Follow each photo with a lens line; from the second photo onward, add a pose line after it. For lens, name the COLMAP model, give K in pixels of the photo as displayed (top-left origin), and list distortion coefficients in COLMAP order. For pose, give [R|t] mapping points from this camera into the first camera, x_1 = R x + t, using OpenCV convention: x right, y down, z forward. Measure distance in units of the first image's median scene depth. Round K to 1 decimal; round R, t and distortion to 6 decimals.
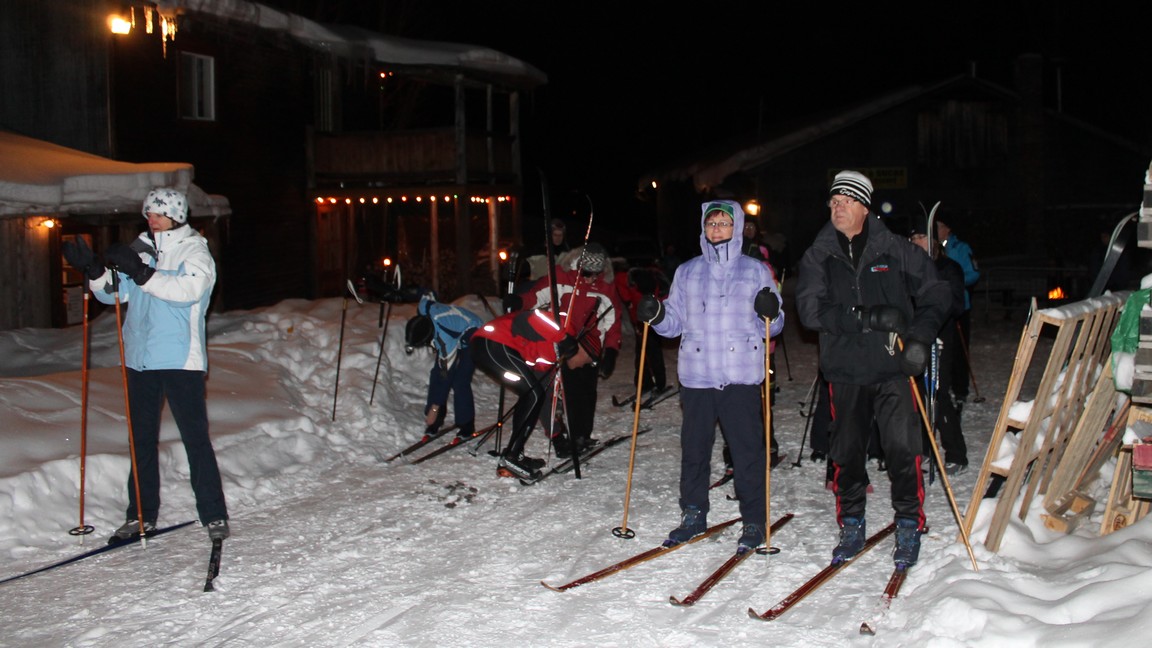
lens RADIAL K [[1066.3, 0, 665.7], [0, 1066.3, 300.6], [0, 0, 1]] dist [-0.145865, 0.157672]
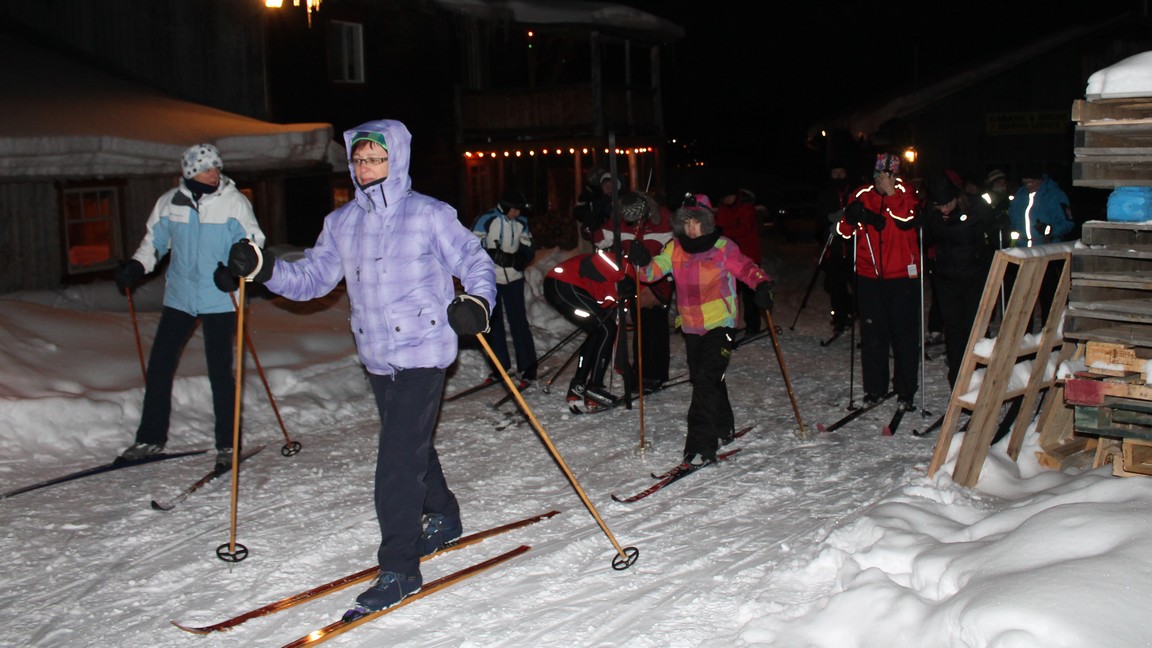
lens RADIAL K [[1066.3, 0, 665.7], [0, 1066.3, 300.6], [0, 0, 1]] dist [-0.145865, 0.157672]
pose [[0.983161, 0.006598, -0.182624, 0.135266], [0.001791, 0.998952, 0.045730, 0.007051], [0.182734, -0.045287, 0.982119, -0.044828]]
